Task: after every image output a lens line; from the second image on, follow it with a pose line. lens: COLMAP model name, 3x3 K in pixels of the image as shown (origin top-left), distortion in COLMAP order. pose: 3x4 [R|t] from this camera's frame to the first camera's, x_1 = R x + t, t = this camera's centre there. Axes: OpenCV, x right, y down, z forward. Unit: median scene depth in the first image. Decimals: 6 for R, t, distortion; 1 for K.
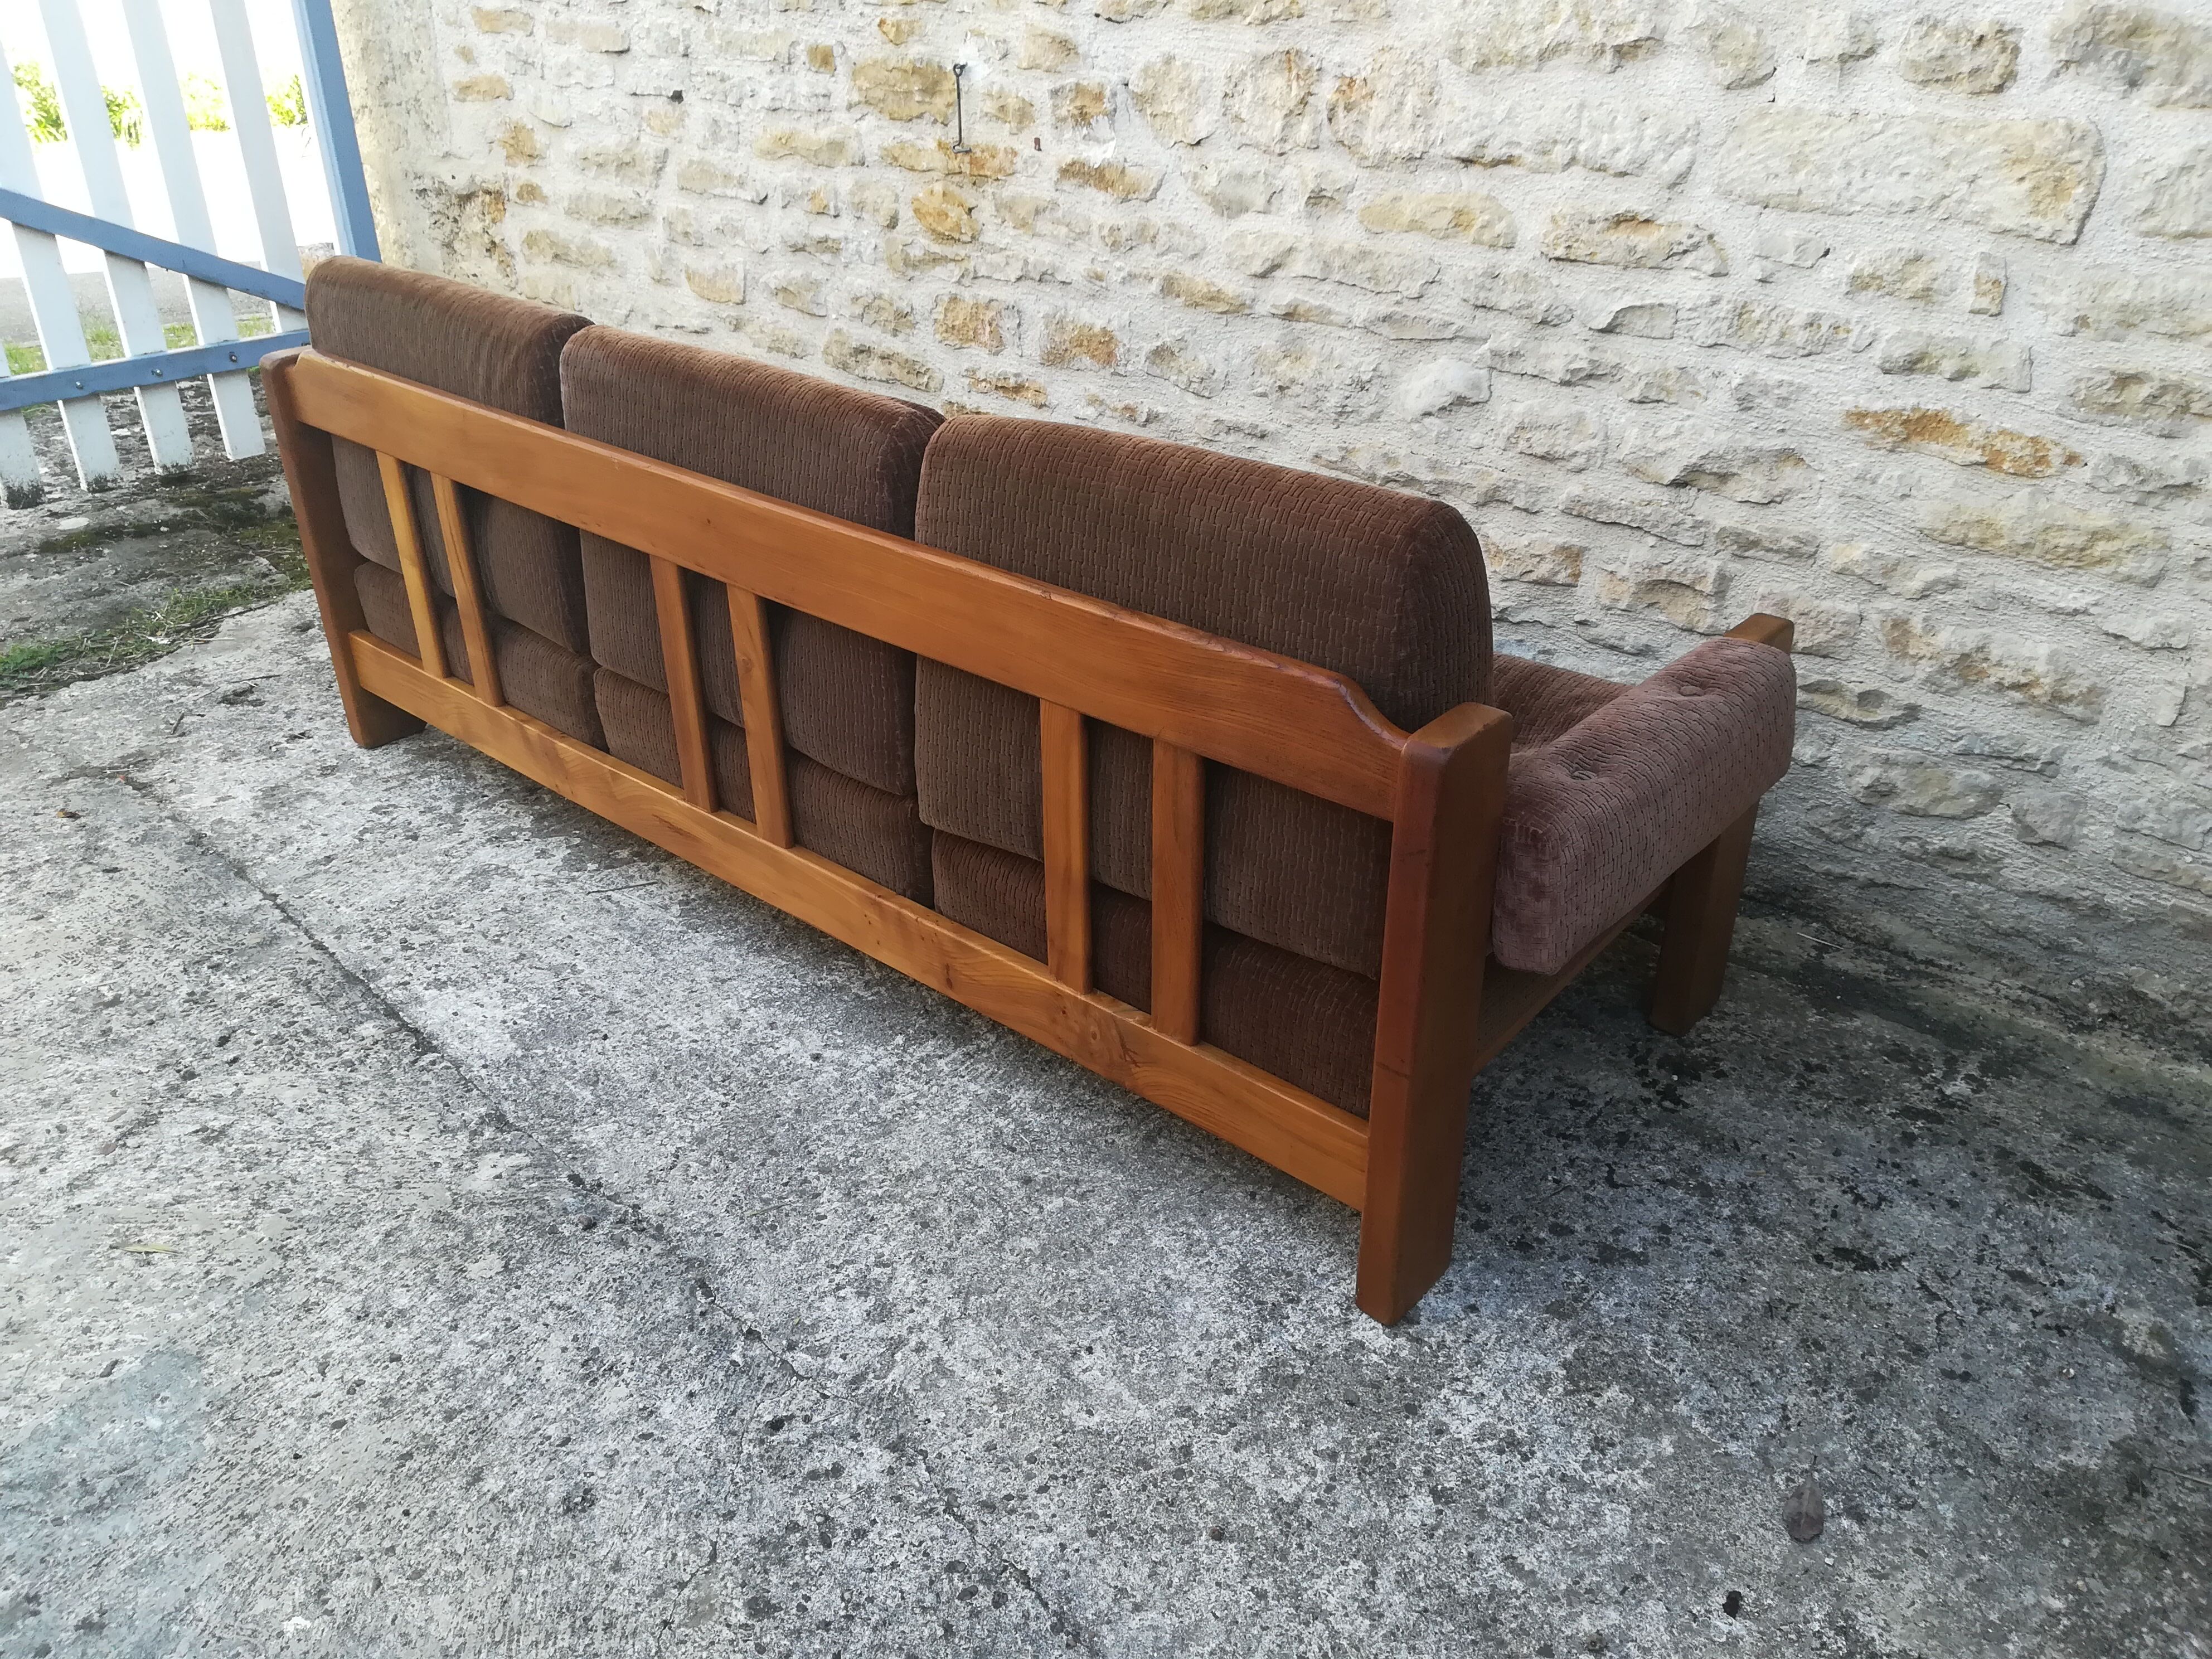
lens RADIAL K [[1736.1, 0, 1106.5], [0, 1736.1, 842.3], [0, 0, 1]] dist [0.048647, -0.072736]
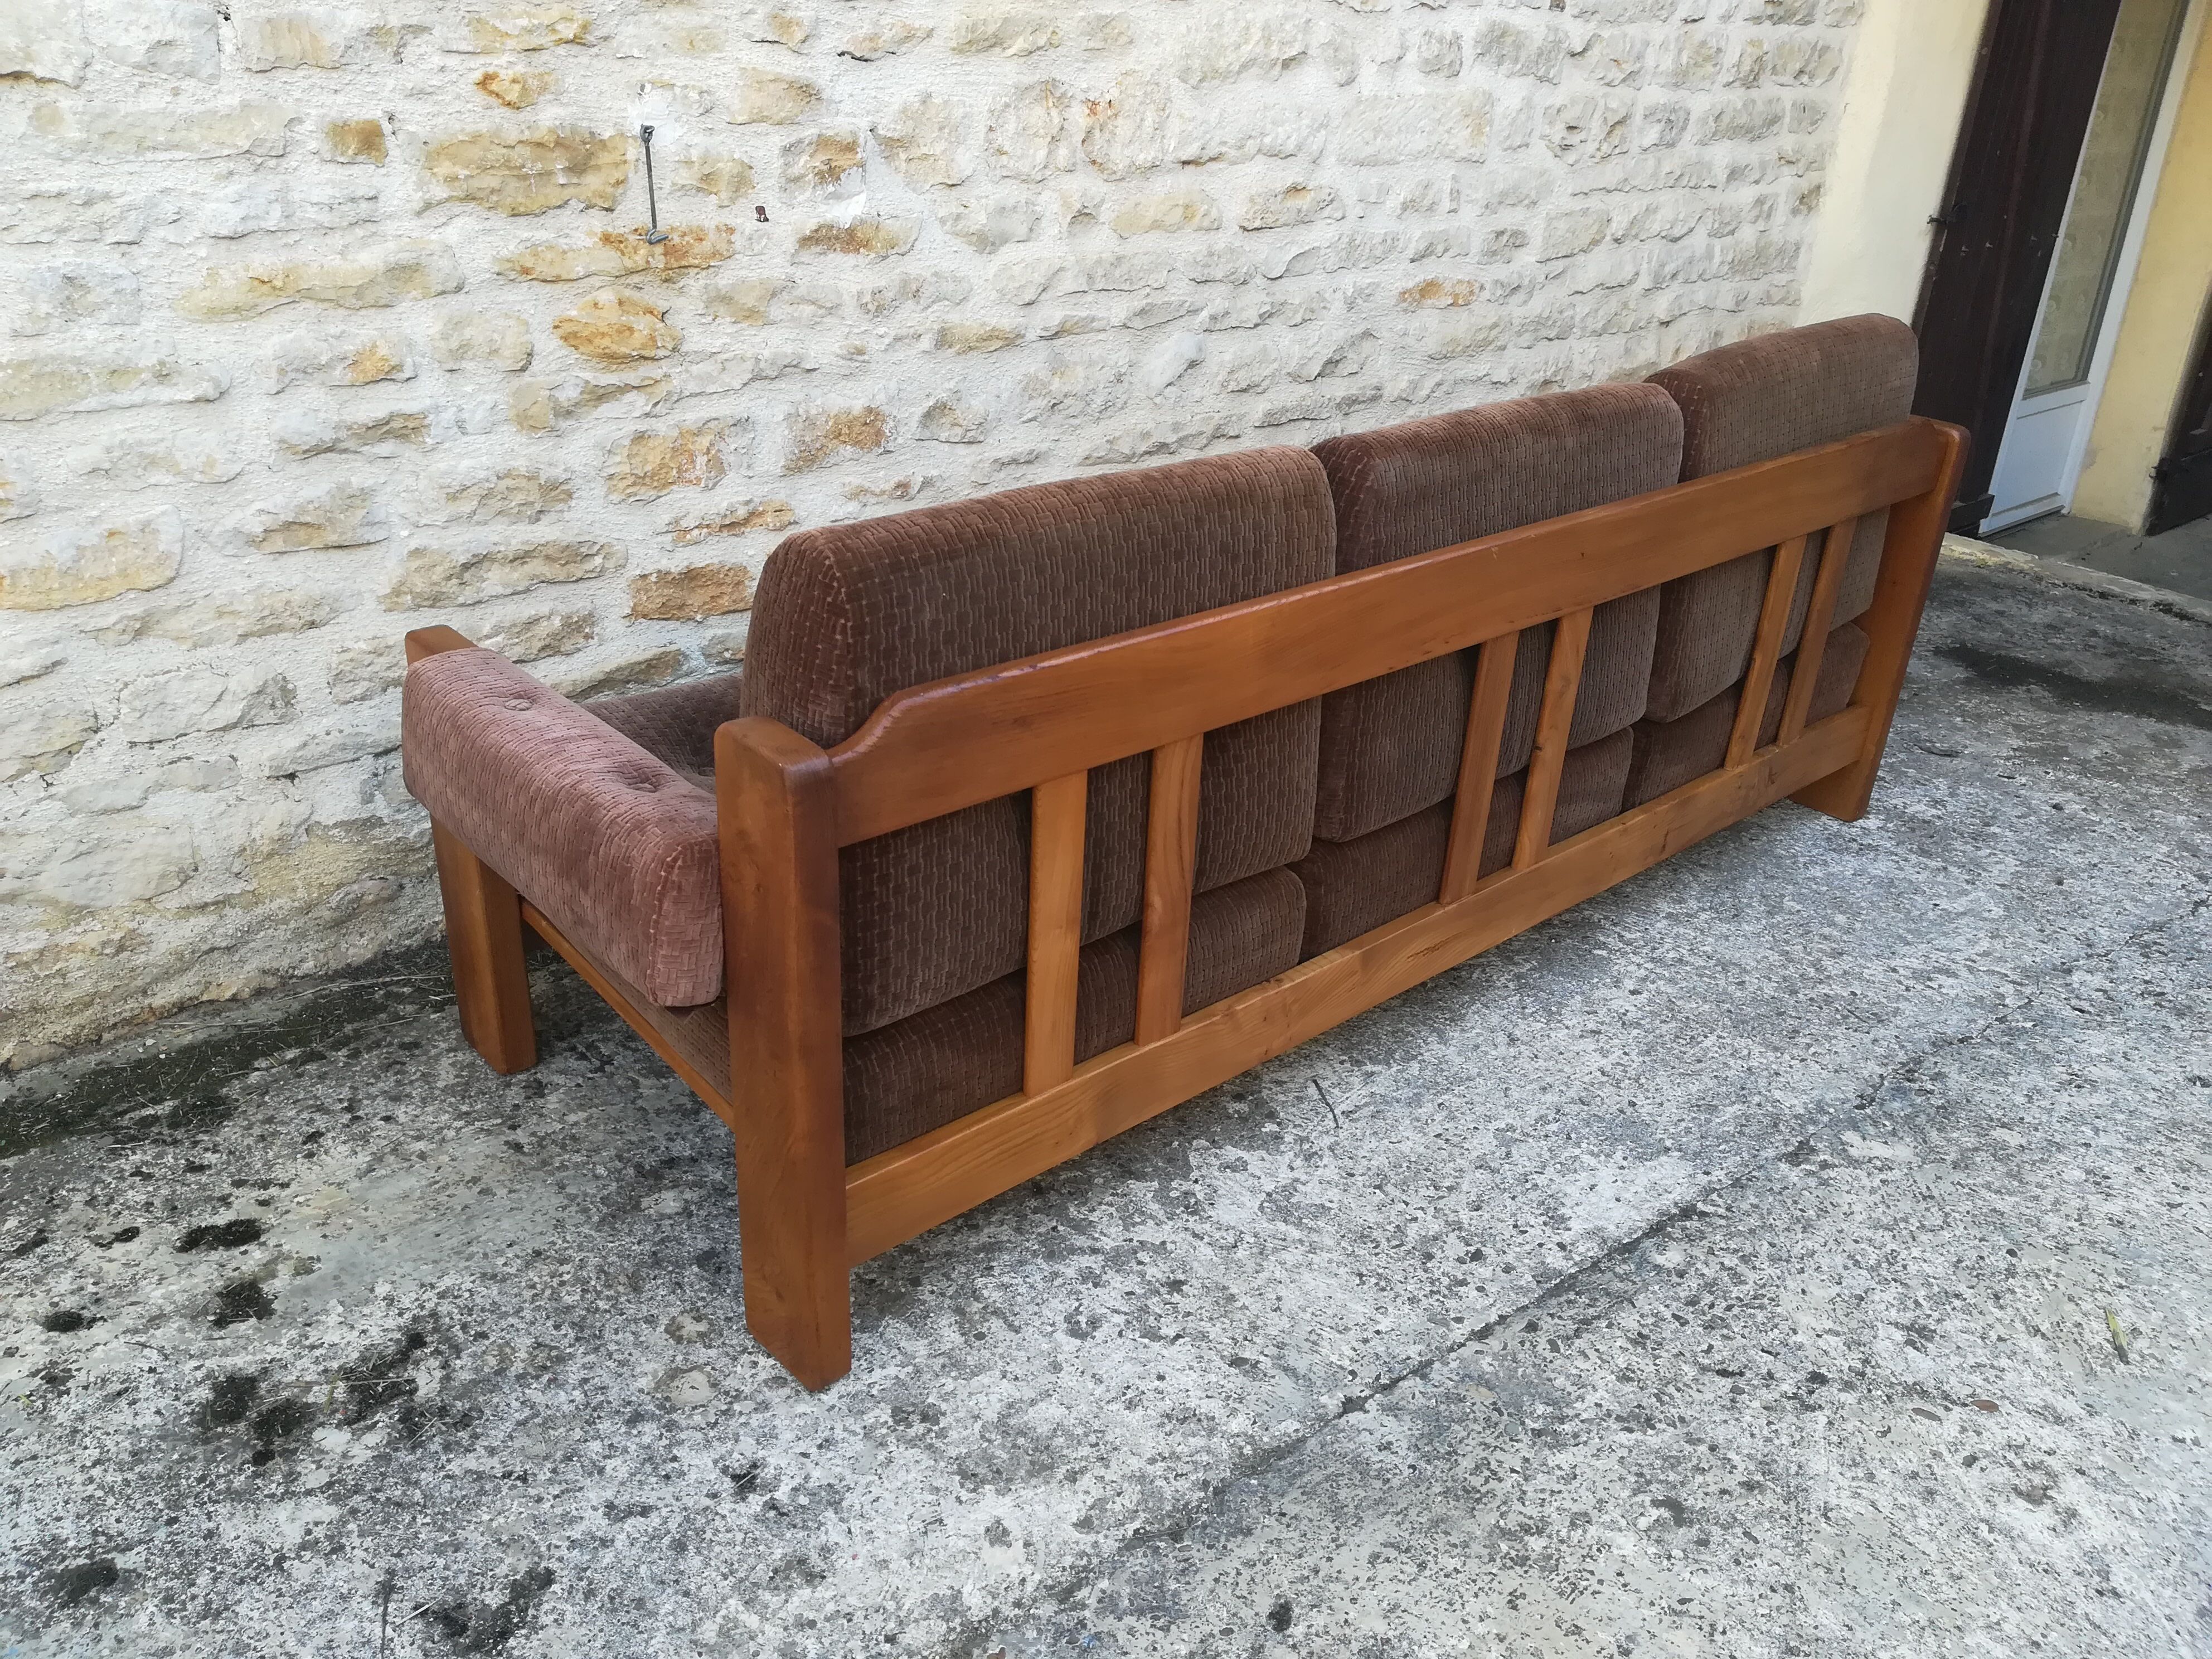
lens RADIAL K [[1727.3, 0, 1116.0], [0, 1727.3, 835.7], [0, 0, 1]] dist [0.055546, -0.081102]
pose [[0.112825, -0.433468, 0.894078, -1.071230], [0.440276, 0.828474, 0.346103, -0.451526], [-0.890746, 0.354592, 0.284318, 0.890857]]
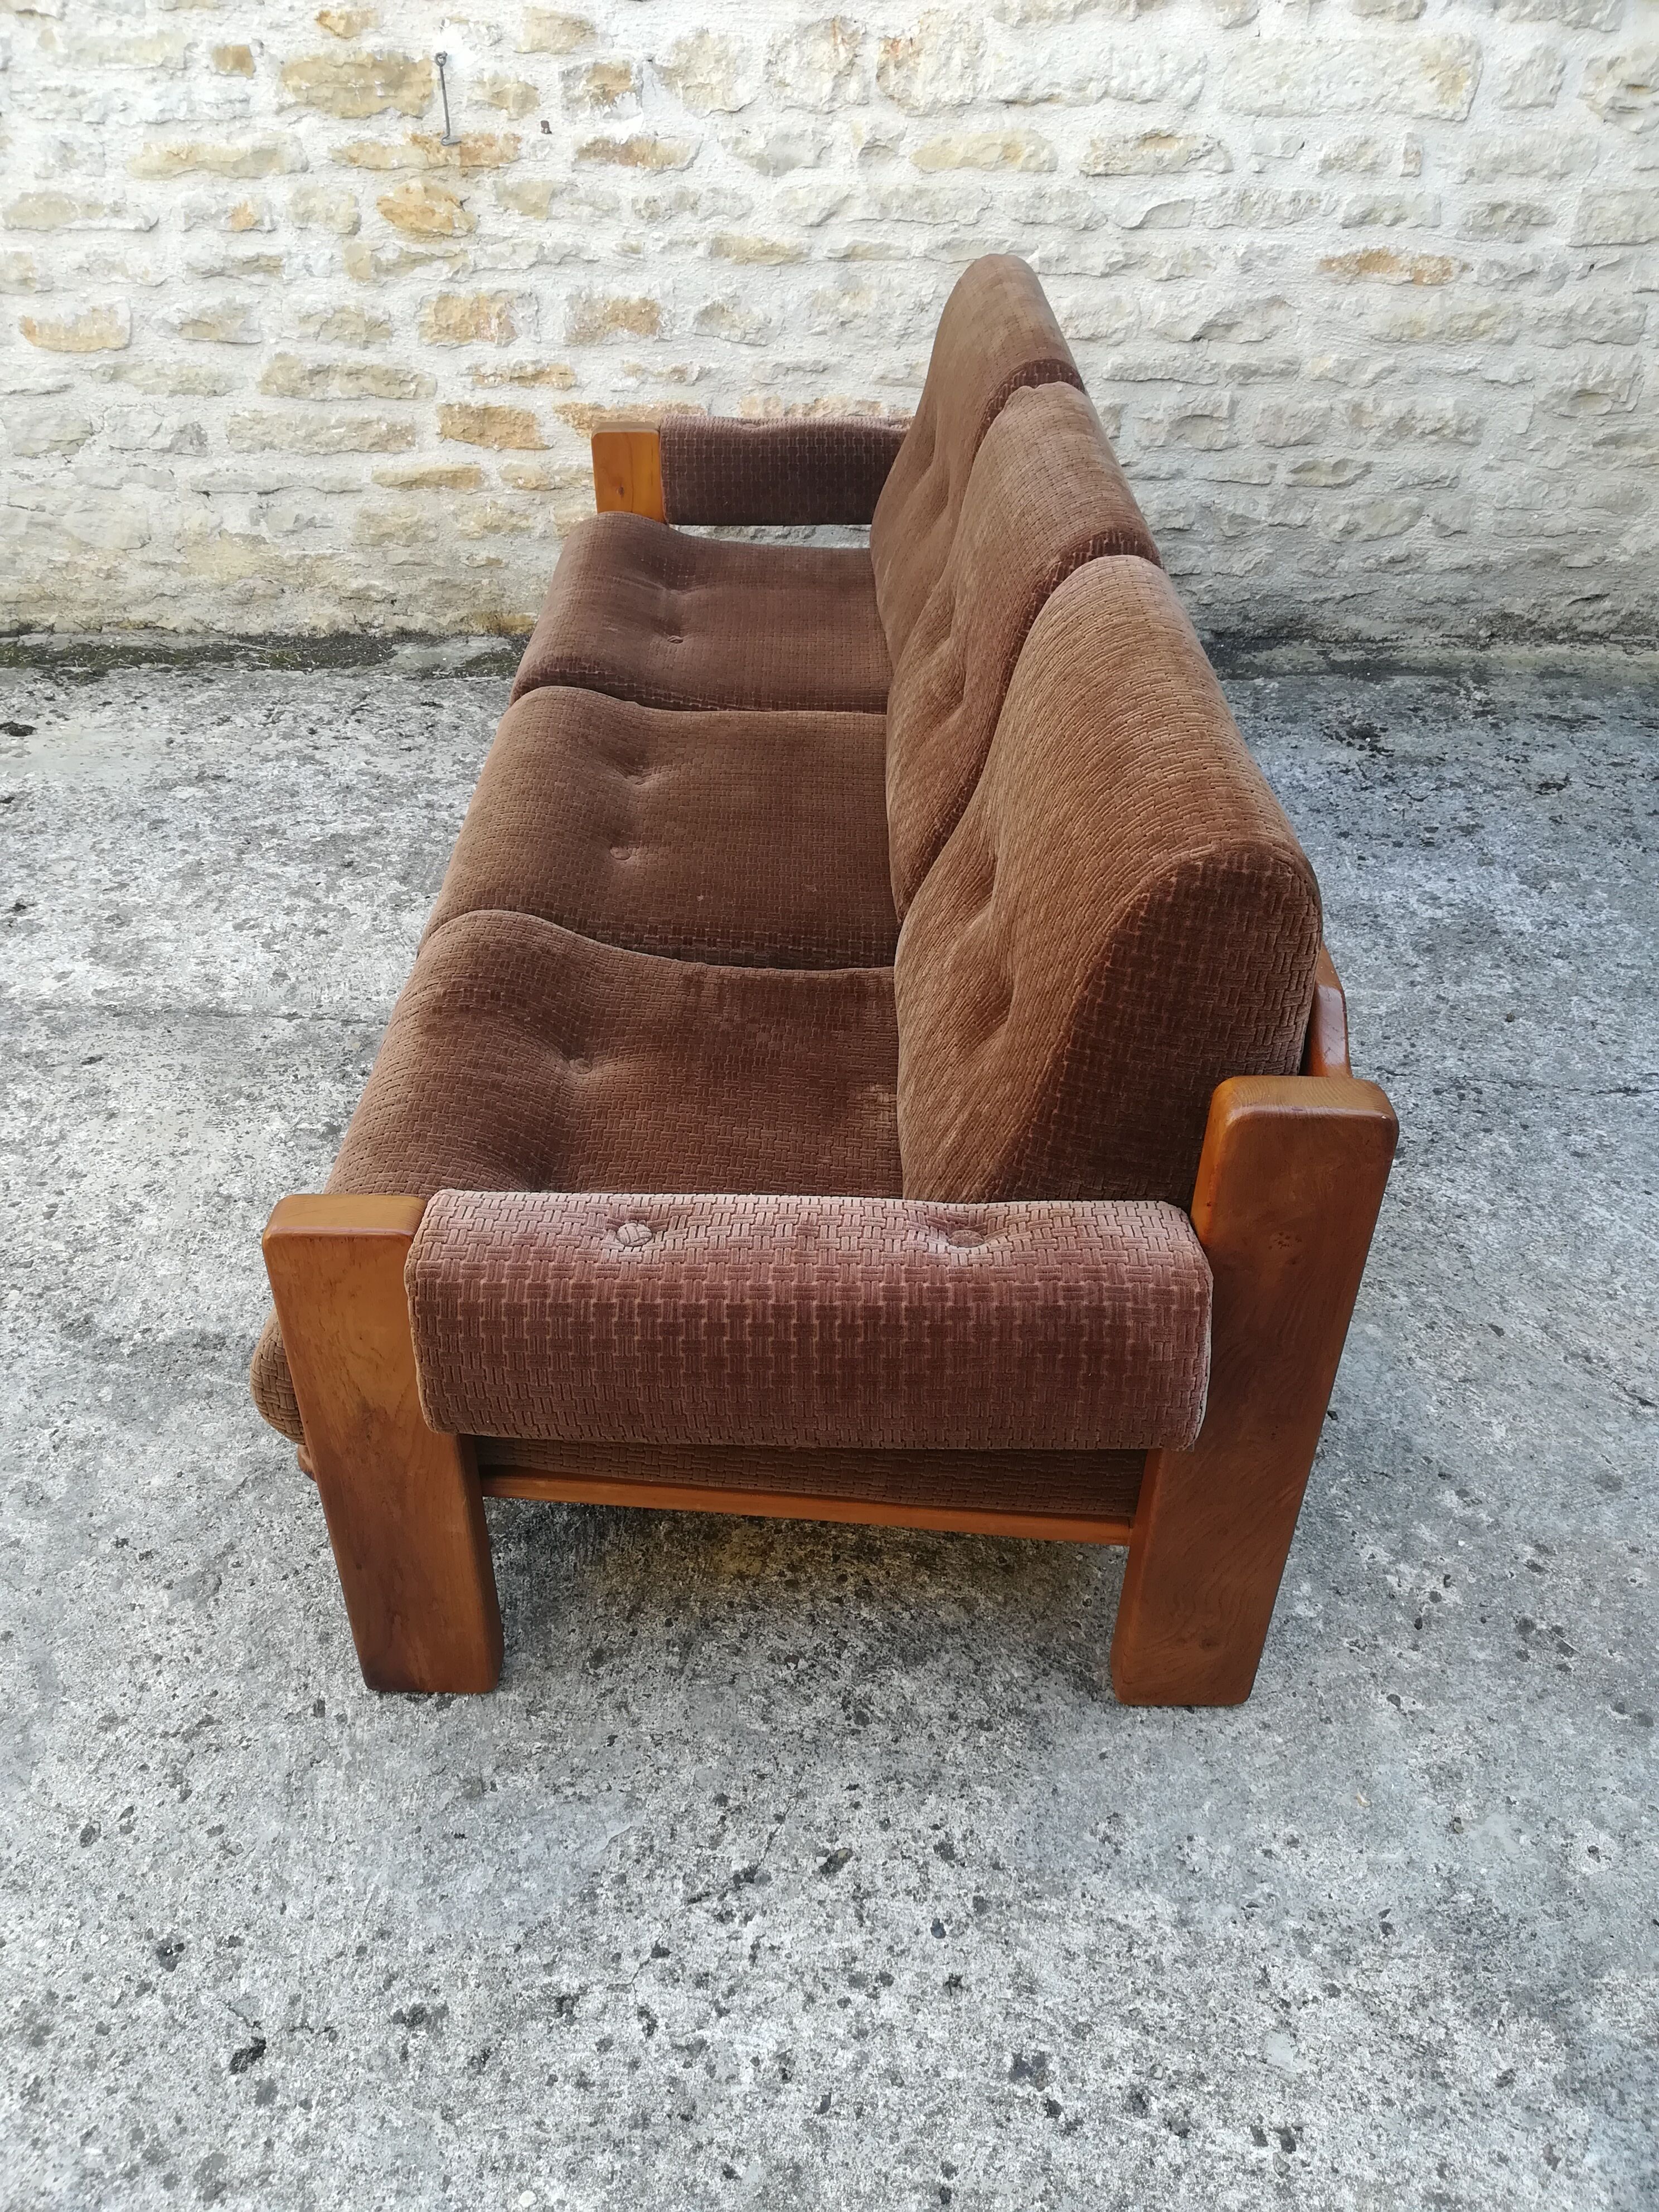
lens RADIAL K [[1737.5, 0, 821.2], [0, 1737.5, 1114.0], [0, 0, 1]] dist [0.048803, -0.074749]
pose [[0.759630, -0.389717, 0.520656, -0.852294], [0.308796, 0.920707, 0.238631, -0.065189], [-0.572370, -0.020495, 0.819740, 0.034833]]
